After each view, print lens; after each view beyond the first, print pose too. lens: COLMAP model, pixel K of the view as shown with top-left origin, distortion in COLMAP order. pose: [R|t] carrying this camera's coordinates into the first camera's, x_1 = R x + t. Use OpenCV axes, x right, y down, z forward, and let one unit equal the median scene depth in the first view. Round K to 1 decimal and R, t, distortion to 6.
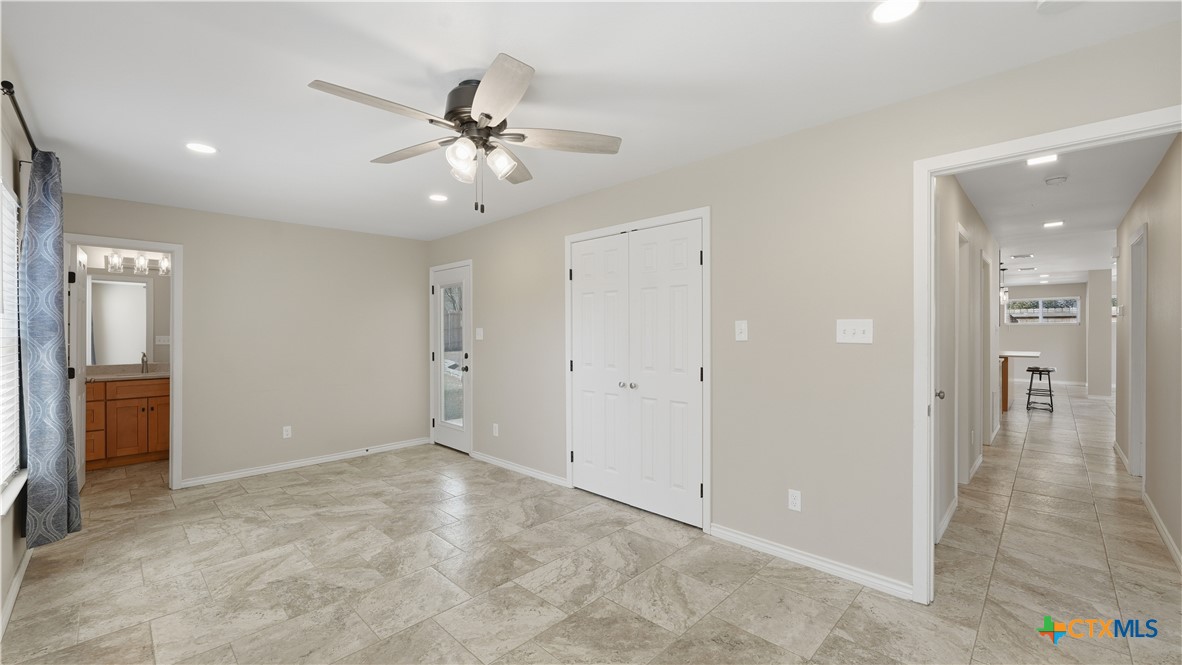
lens RADIAL K [[476.3, 0, 590.1], [0, 476.3, 331.5], [0, 0, 1]] dist [-0.000657, 0.000372]
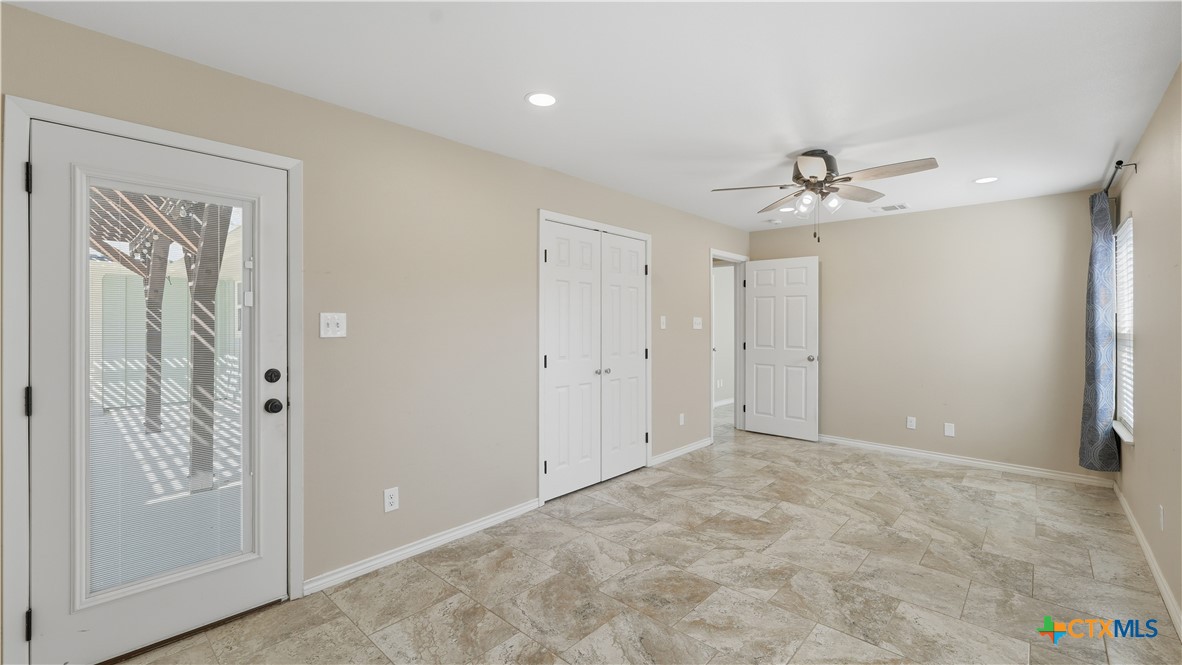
lens RADIAL K [[489.1, 0, 591.1], [0, 489.1, 320.6], [0, 0, 1]] dist [-0.000918, -0.000036]
pose [[-0.034553, 0.013168, 0.999316, -1.326266], [-0.000693, 0.999913, -0.013199, 0.013399], [-0.999403, -0.001149, -0.034541, 1.355891]]
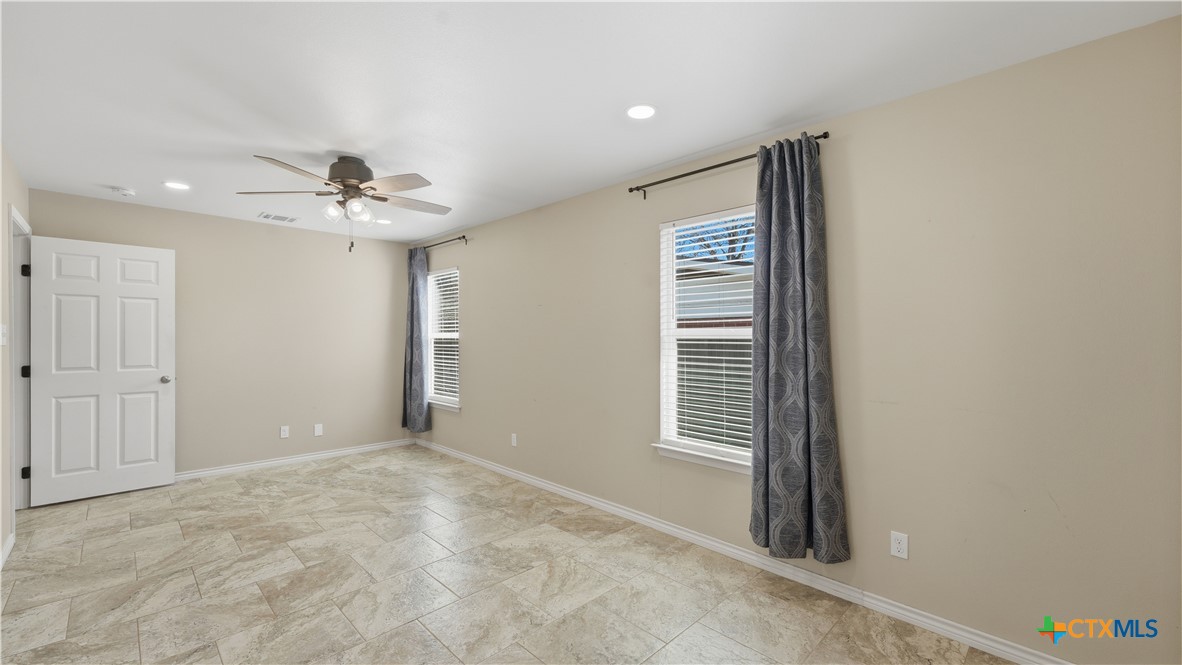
lens RADIAL K [[474.2, 0, 590.5], [0, 474.2, 335.1], [0, 0, 1]] dist [-0.000441, -0.000006]
pose [[-0.999953, 0.006325, 0.007322, -0.743523], [0.006331, 0.999980, 0.000761, 0.006387], [-0.007317, 0.000808, -0.999973, 1.879200]]
